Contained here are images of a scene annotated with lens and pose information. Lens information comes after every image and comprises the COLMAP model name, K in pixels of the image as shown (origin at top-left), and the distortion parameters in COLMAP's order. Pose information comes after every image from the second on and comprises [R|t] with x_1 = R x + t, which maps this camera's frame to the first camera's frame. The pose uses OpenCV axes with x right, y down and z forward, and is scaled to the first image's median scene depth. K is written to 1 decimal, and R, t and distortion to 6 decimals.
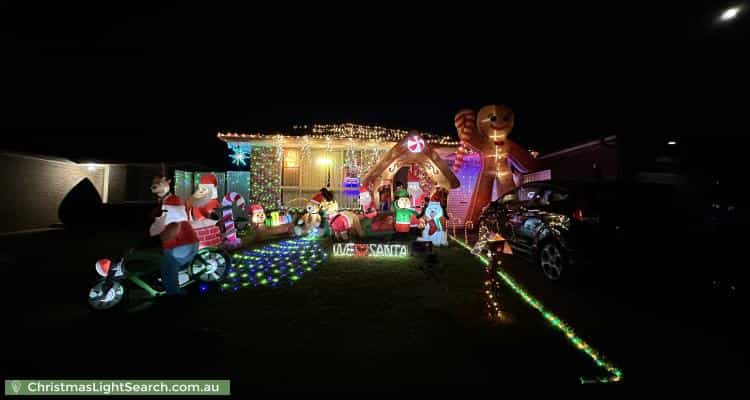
lens RADIAL K [[312.3, 0, 372.6], [0, 312.3, 199.2], [0, 0, 1]] dist [-0.001132, -0.000027]
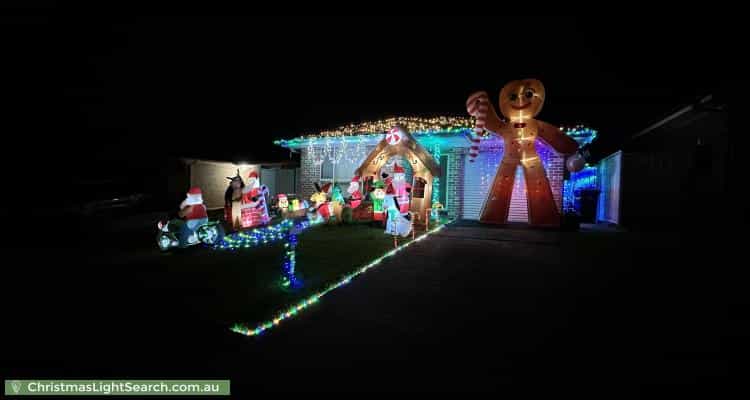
lens RADIAL K [[312.3, 0, 372.6], [0, 312.3, 199.2], [0, 0, 1]] dist [-0.001132, -0.000027]
pose [[0.867448, 0.017965, -0.497203, 0.488485], [-0.001269, 0.999425, 0.033897, -0.003463], [0.497526, -0.028773, 0.866972, 0.045018]]
